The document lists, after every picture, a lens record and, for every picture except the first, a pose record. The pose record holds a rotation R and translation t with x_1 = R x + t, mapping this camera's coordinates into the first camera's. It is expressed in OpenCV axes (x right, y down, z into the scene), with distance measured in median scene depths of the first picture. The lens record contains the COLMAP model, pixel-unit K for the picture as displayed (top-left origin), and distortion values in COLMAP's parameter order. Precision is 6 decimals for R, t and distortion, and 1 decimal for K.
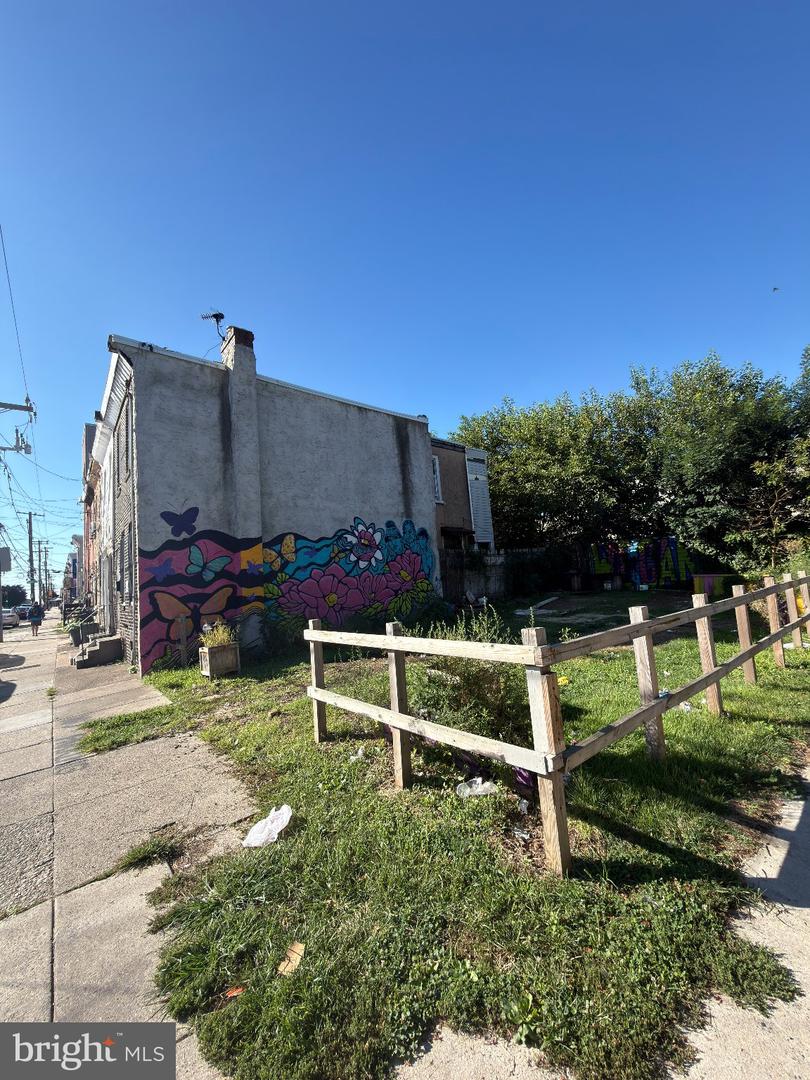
lens RADIAL K [[427.4, 0, 405.0], [0, 427.4, 540.2], [0, 0, 1]] dist [-0.000272, 0.000399]
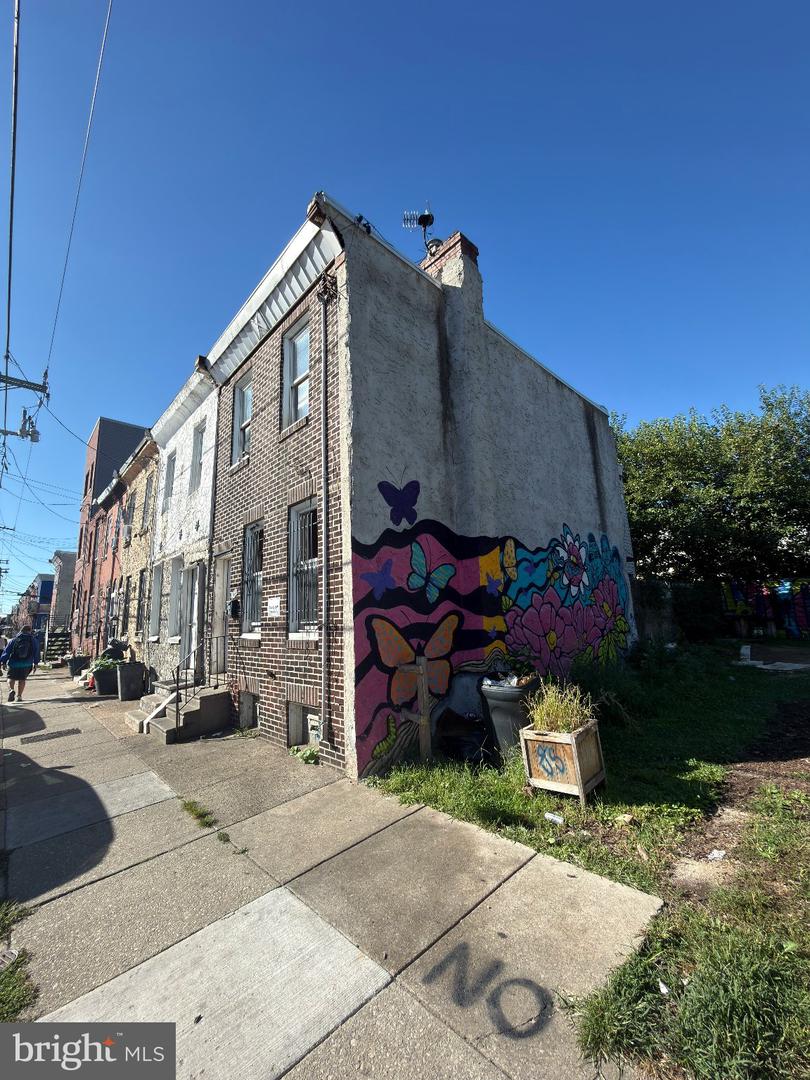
lens RADIAL K [[427.4, 0, 404.4], [0, 427.4, 540.8], [0, 0, 1]] dist [-0.000272, 0.000399]
pose [[0.996709, 0.047766, 0.065495, -0.515123], [-0.041572, 0.994809, -0.092877, 0.062761], [-0.069592, 0.089848, 0.993521, 0.375962]]
